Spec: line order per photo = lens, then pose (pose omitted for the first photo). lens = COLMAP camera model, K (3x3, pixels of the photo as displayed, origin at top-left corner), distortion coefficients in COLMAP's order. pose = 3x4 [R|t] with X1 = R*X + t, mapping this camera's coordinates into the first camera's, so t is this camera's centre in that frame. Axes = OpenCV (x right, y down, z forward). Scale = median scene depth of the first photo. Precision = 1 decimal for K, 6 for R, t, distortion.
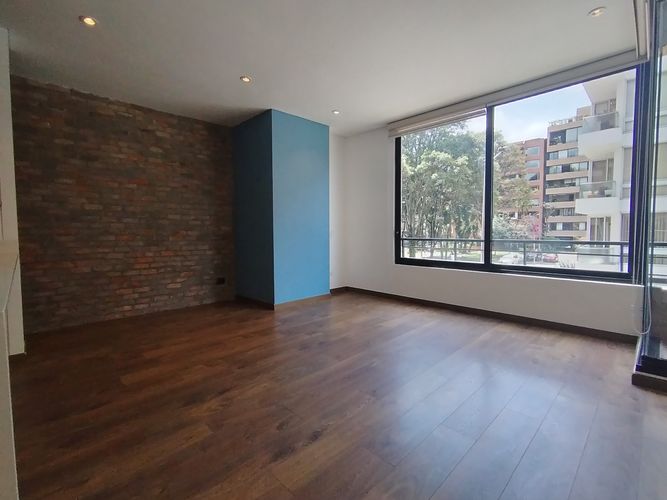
lens RADIAL K [[315.0, 0, 335.4], [0, 315.0, 245.7], [0, 0, 1]] dist [0.003360, 0.000702]
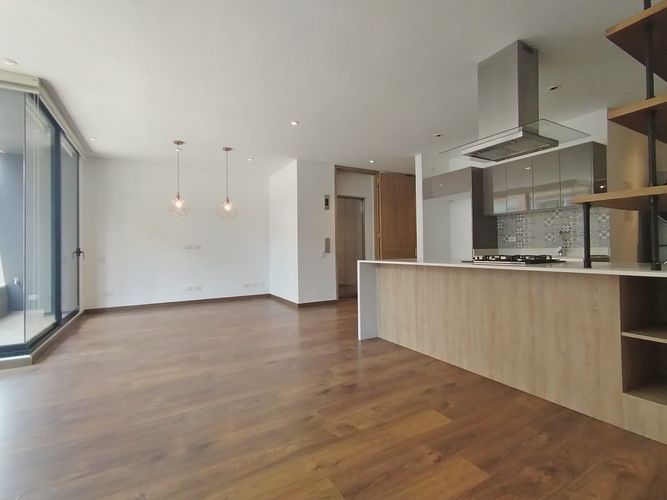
lens RADIAL K [[315.0, 0, 335.4], [0, 315.0, 245.7], [0, 0, 1]] dist [0.003360, 0.000702]
pose [[-0.969452, 0.021024, 0.244378, -0.290464], [0.030167, 0.998976, 0.033729, -0.032871], [-0.243418, 0.040070, -0.969093, 0.890143]]
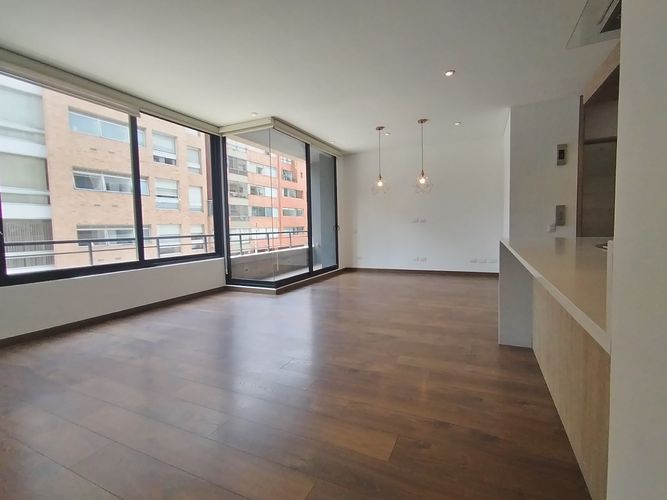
lens RADIAL K [[315.0, 0, 335.4], [0, 315.0, 245.7], [0, 0, 1]] dist [0.003360, 0.000702]
pose [[-0.347303, -0.042263, 0.936800, -0.576494], [0.070280, 0.995001, 0.070944, -0.016568], [-0.935116, 0.090477, -0.342597, 0.608903]]
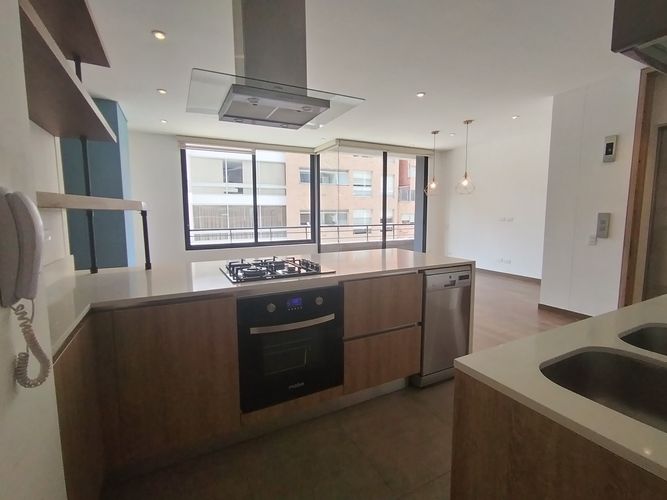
lens RADIAL K [[315.0, 0, 335.4], [0, 315.0, 245.7], [0, 0, 1]] dist [0.003360, 0.000702]
pose [[0.286512, -0.096805, 0.953173, -0.823429], [0.049503, 0.995049, 0.086178, -0.039940], [-0.956797, 0.022494, 0.289886, 0.078432]]
